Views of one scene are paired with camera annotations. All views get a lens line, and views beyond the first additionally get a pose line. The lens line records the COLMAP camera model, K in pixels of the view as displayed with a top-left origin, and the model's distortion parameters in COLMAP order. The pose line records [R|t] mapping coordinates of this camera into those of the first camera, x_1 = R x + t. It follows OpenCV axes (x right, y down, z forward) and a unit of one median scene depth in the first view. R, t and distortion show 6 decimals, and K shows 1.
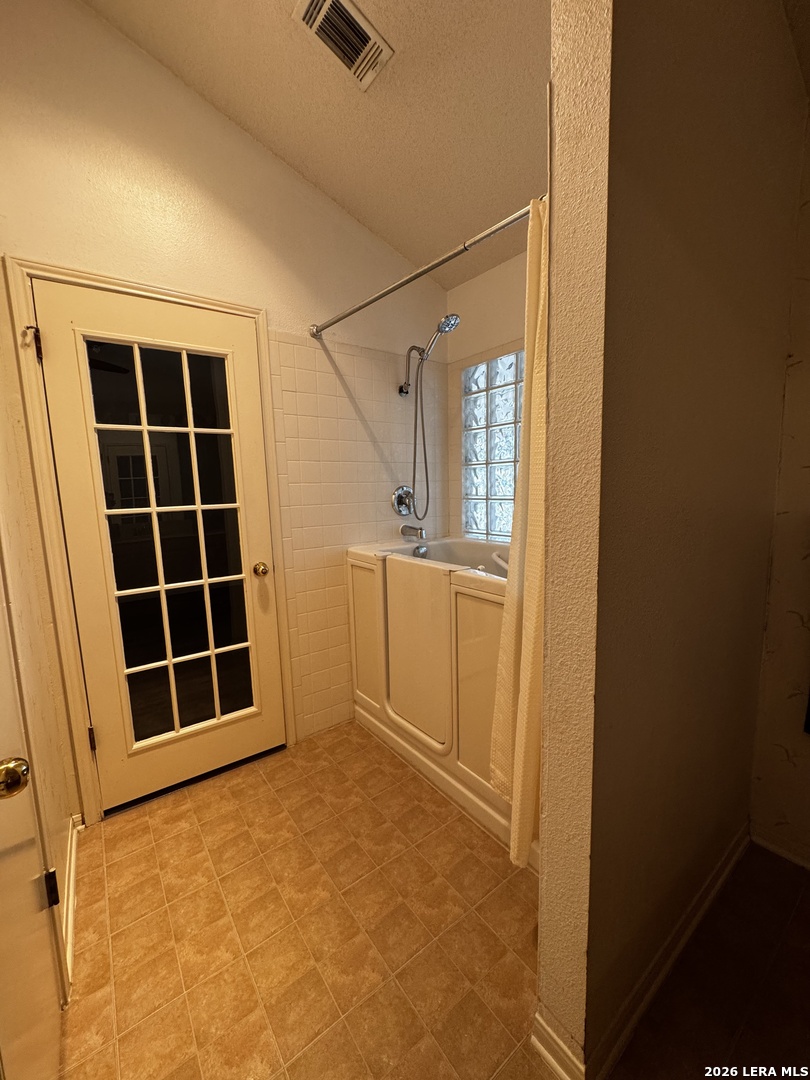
lens RADIAL K [[429.0, 0, 403.4], [0, 429.0, 542.6], [0, 0, 1]] dist [-0.001012, -0.000065]
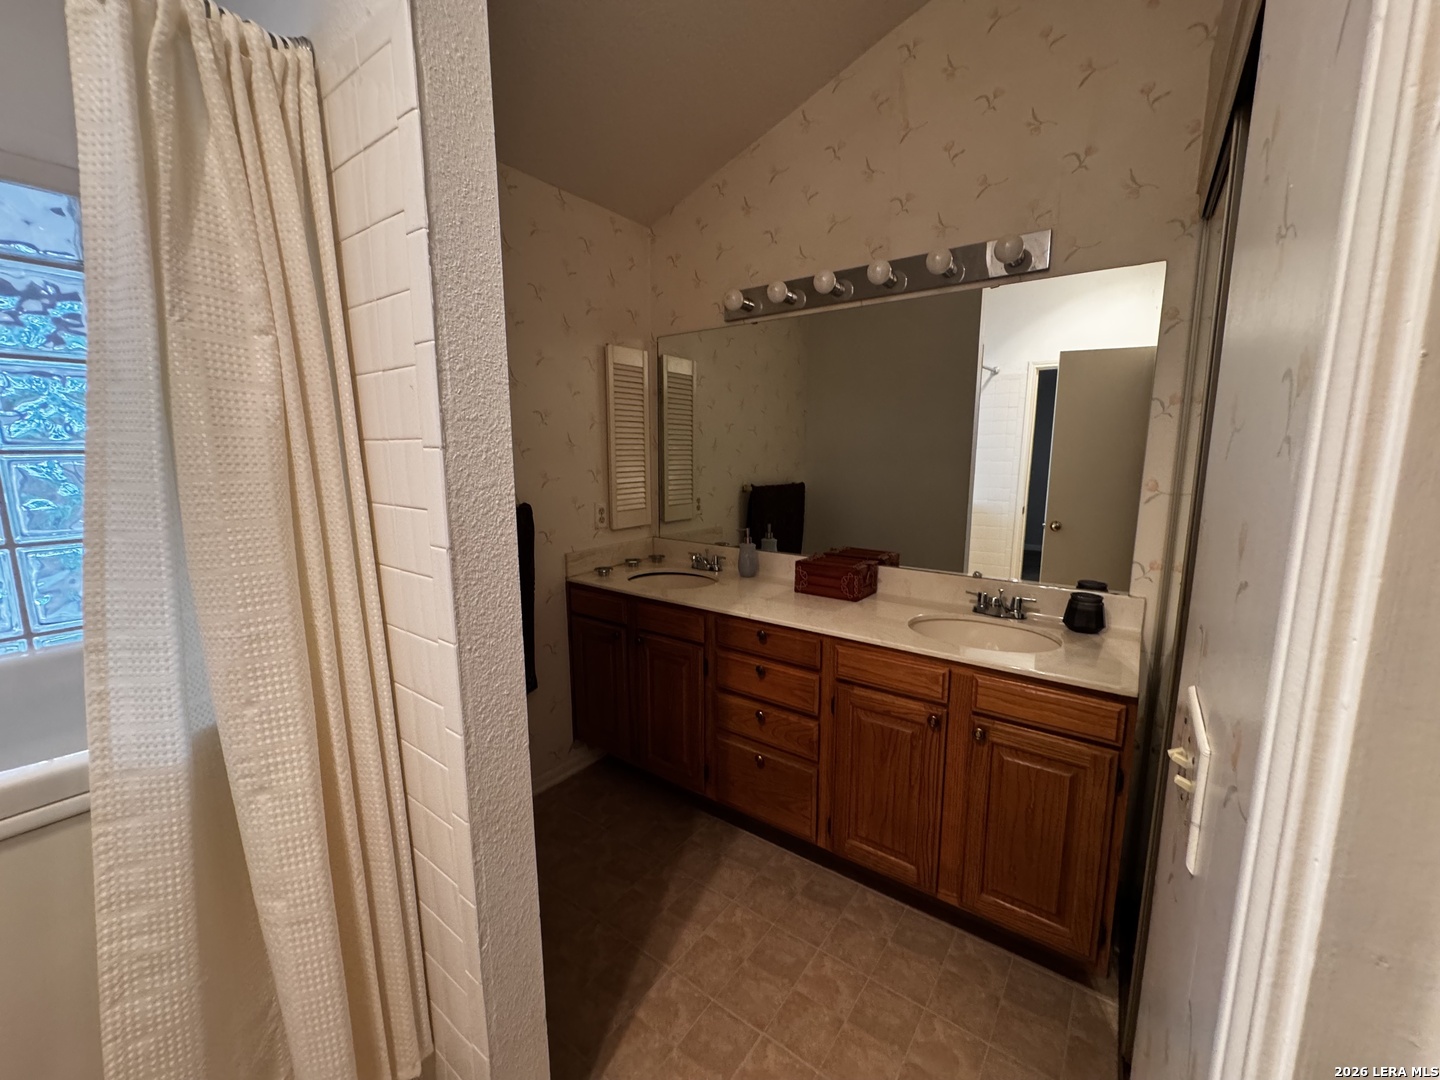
lens RADIAL K [[572.0, 0, 720.1], [0, 572.0, 543.2], [0, 0, 1]] dist [-0.001012, -0.000065]
pose [[-0.285652, -0.126459, 0.949953, -0.792246], [0.136548, 0.975771, 0.170956, -0.225225], [-0.948555, 0.178549, -0.261463, 0.853621]]
